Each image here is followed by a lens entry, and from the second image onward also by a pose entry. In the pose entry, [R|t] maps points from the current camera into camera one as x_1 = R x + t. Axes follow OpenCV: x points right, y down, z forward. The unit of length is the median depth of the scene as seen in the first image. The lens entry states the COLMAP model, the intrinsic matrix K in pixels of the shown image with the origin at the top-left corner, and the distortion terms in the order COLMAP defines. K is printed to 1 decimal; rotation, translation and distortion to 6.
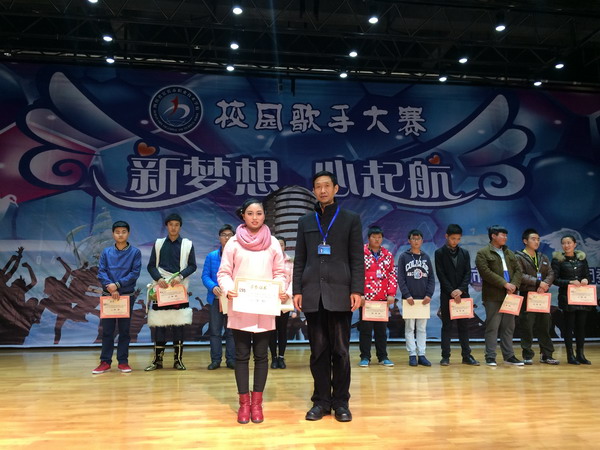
lens RADIAL K [[509.0, 0, 288.1], [0, 509.0, 223.5], [0, 0, 1]] dist [0.093275, -0.120191]
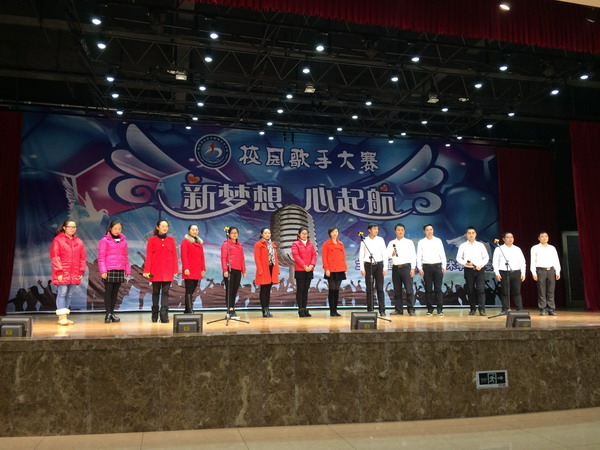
lens RADIAL K [[509.0, 0, 288.1], [0, 509.0, 223.5], [0, 0, 1]] dist [0.093275, -0.120191]
pose [[0.993648, 0.009941, 0.112091, -0.166142], [-0.010068, 0.999949, 0.000560, -0.019482], [-0.112080, -0.001685, 0.993698, -0.470962]]
